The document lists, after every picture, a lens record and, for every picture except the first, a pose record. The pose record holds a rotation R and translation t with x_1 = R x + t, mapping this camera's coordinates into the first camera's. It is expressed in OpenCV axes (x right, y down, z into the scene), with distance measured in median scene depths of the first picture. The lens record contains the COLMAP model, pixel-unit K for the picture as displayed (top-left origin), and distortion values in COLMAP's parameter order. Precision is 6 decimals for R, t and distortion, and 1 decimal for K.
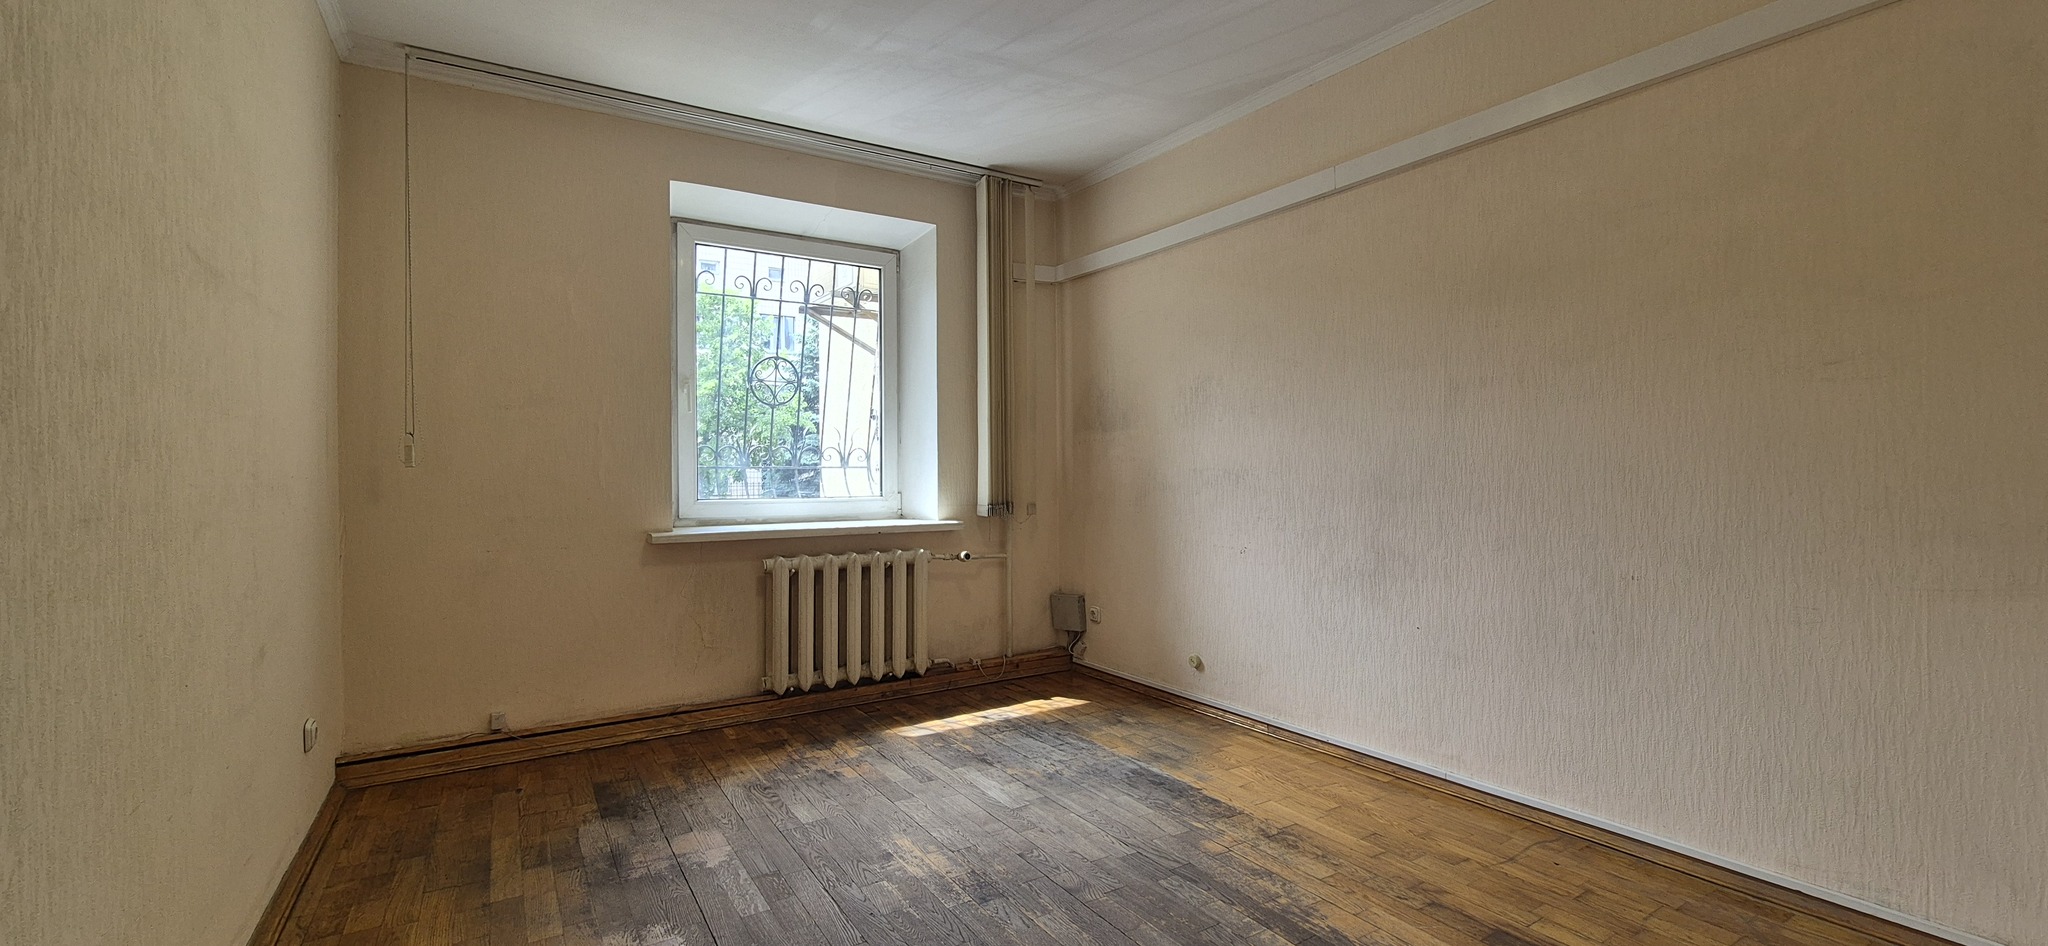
lens RADIAL K [[872.1, 0, 1013.6], [0, 872.1, 475.3], [0, 0, 1]] dist [0.001098, 0.000194]
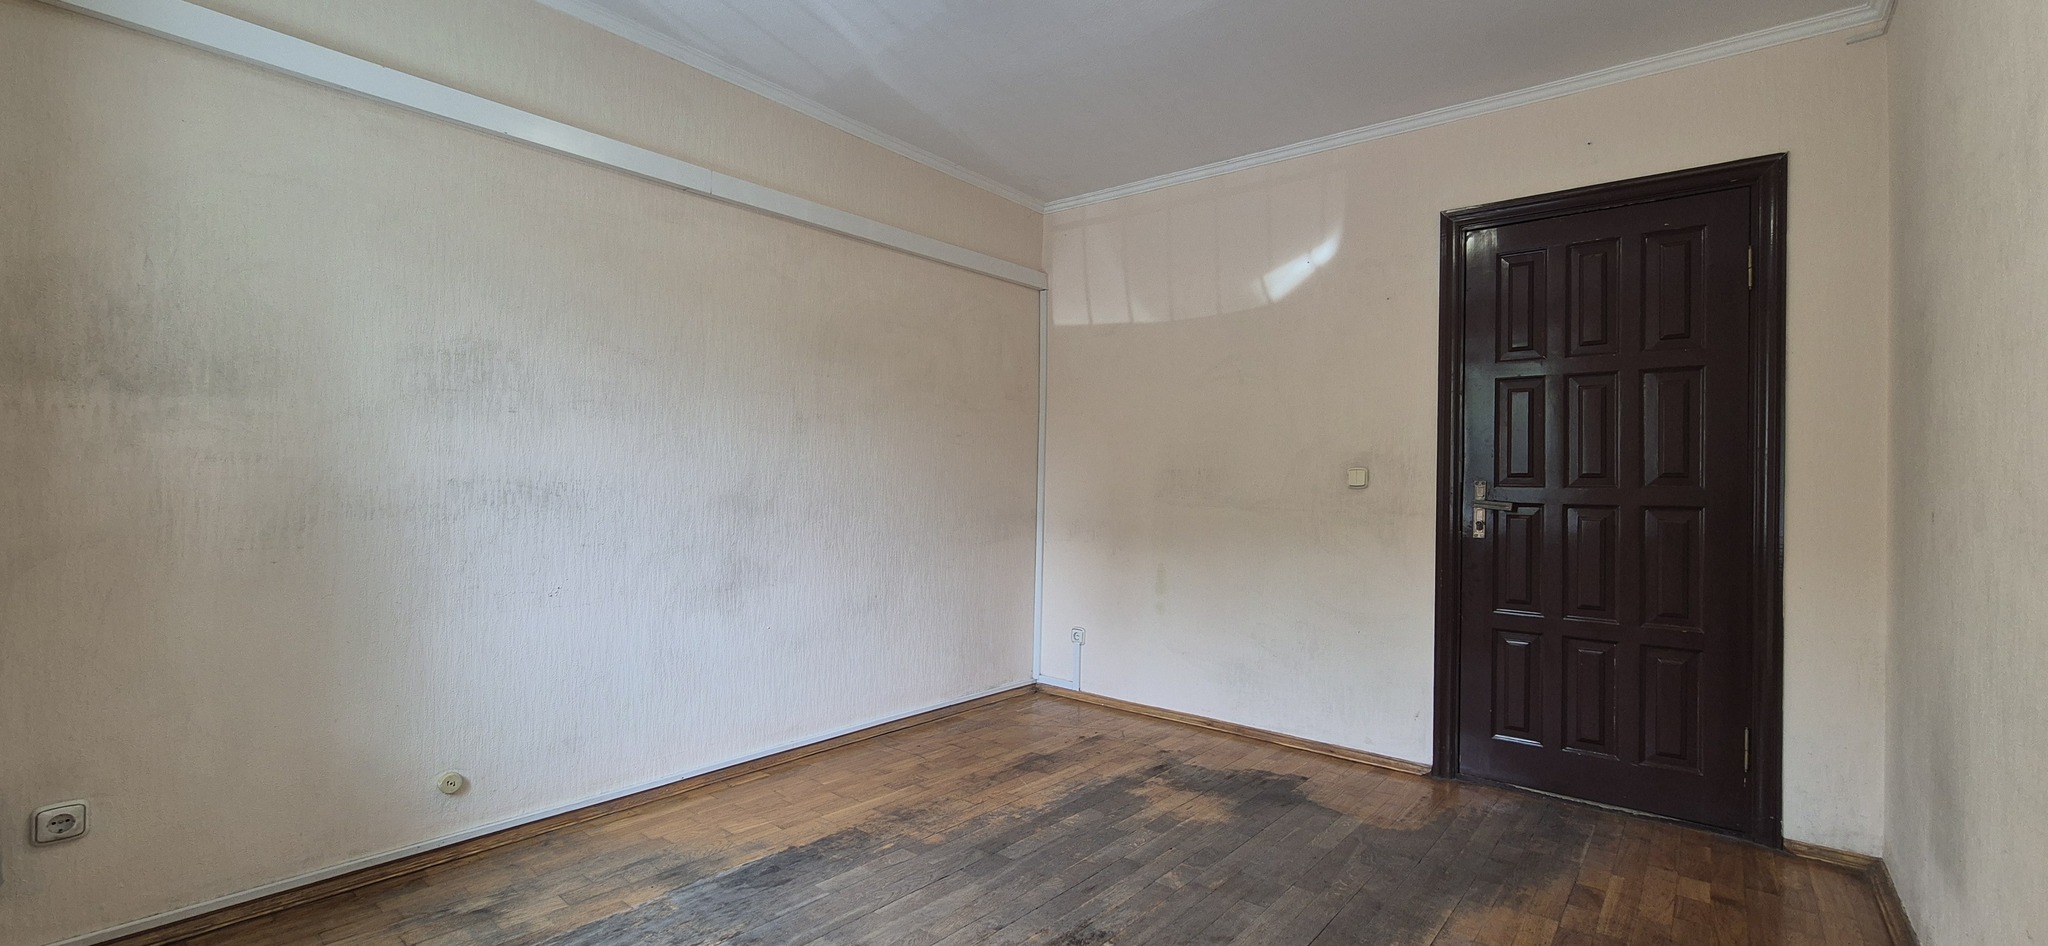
lens RADIAL K [[872.1, 0, 1013.6], [0, 872.1, 475.3], [0, 0, 1]] dist [0.001098, 0.000194]
pose [[-0.339002, 0.010896, 0.940722, -0.692477], [-0.005672, 0.999891, -0.013625, -0.006747], [-0.940768, -0.009954, -0.338904, 1.078899]]
